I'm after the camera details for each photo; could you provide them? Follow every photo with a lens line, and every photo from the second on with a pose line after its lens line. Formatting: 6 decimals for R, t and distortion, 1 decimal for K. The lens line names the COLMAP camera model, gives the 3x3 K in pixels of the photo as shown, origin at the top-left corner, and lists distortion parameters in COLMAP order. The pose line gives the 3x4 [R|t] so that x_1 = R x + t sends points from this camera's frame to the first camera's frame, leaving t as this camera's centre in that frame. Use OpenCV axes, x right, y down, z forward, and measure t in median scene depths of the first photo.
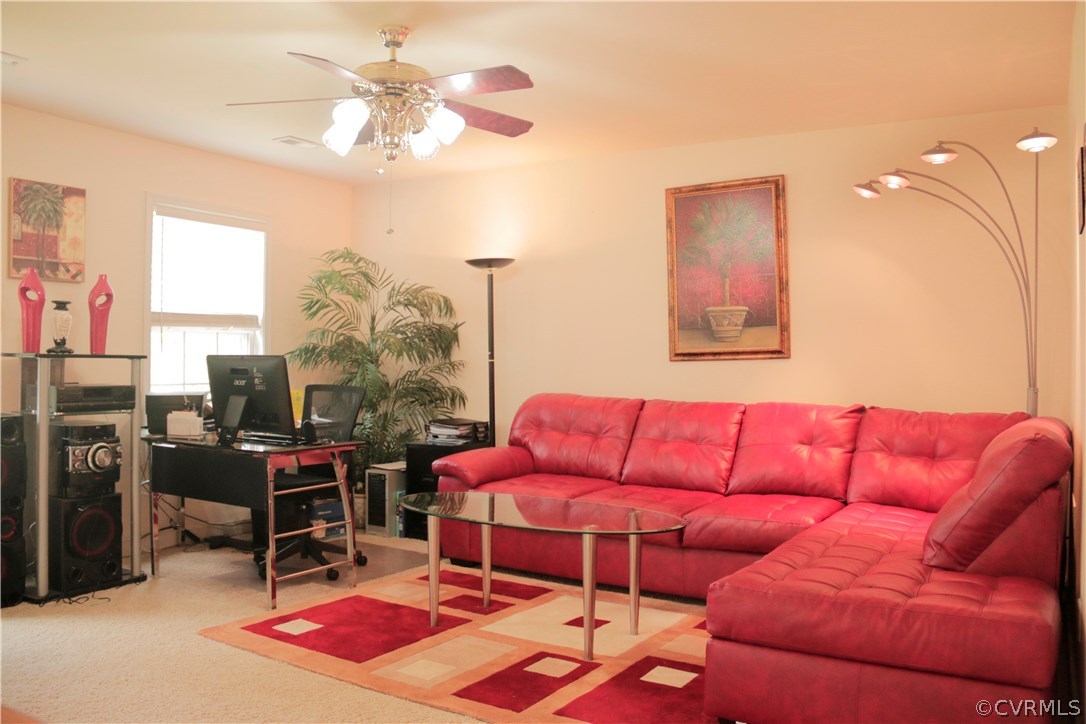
lens RADIAL K [[892.7, 0, 544.0], [0, 892.7, 360.2], [0, 0, 1]] dist [-0.178723, 0.137187]
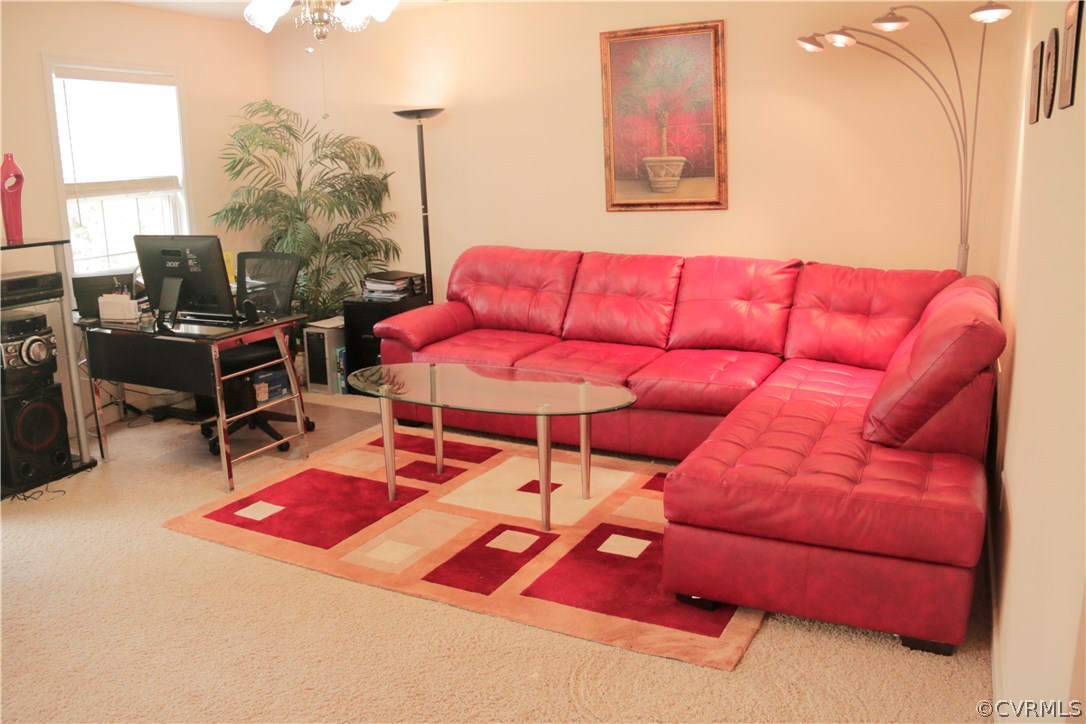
lens RADIAL K [[892.7, 0, 544.0], [0, 892.7, 360.2], [0, 0, 1]] dist [-0.178723, 0.137187]
pose [[0.995267, -0.046958, 0.085083, -0.021831], [0.027250, 0.975237, 0.219479, -0.059996], [-0.093282, -0.216122, 0.971900, 0.006828]]
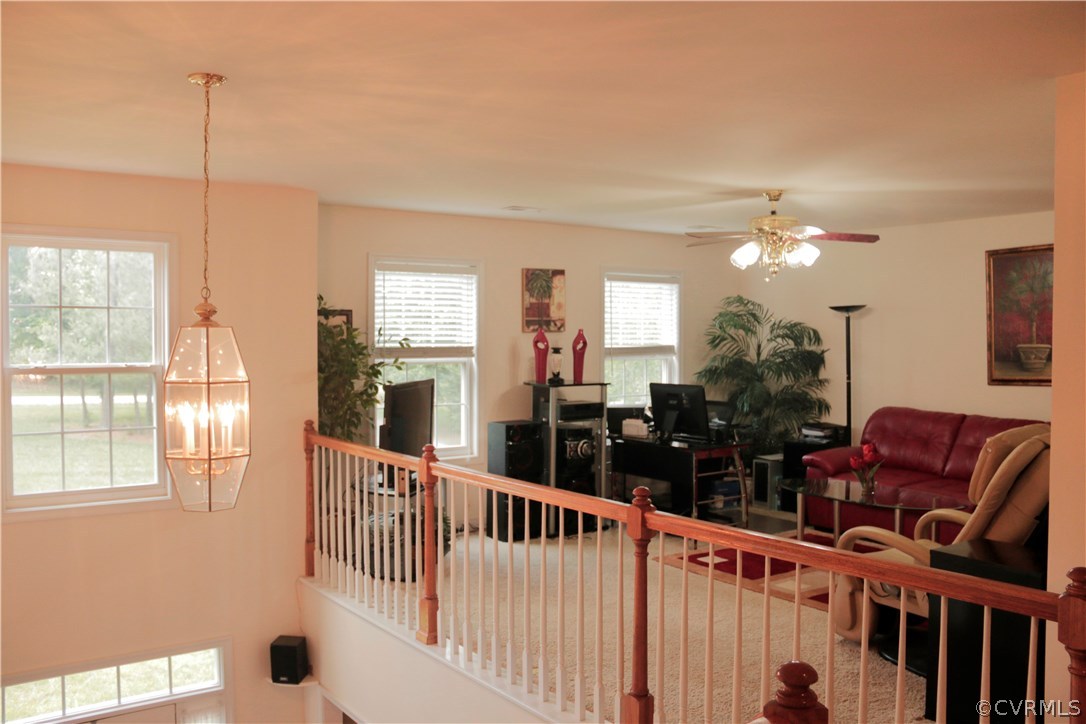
lens RADIAL K [[927.9, 0, 543.0], [0, 927.9, 362.0], [0, 0, 1]] dist [-0.157055, 0.161954]
pose [[0.916904, 0.003859, -0.399090, 0.075385], [0.007442, 0.999614, 0.026764, -0.076729], [0.399039, -0.027510, 0.916521, -0.486283]]
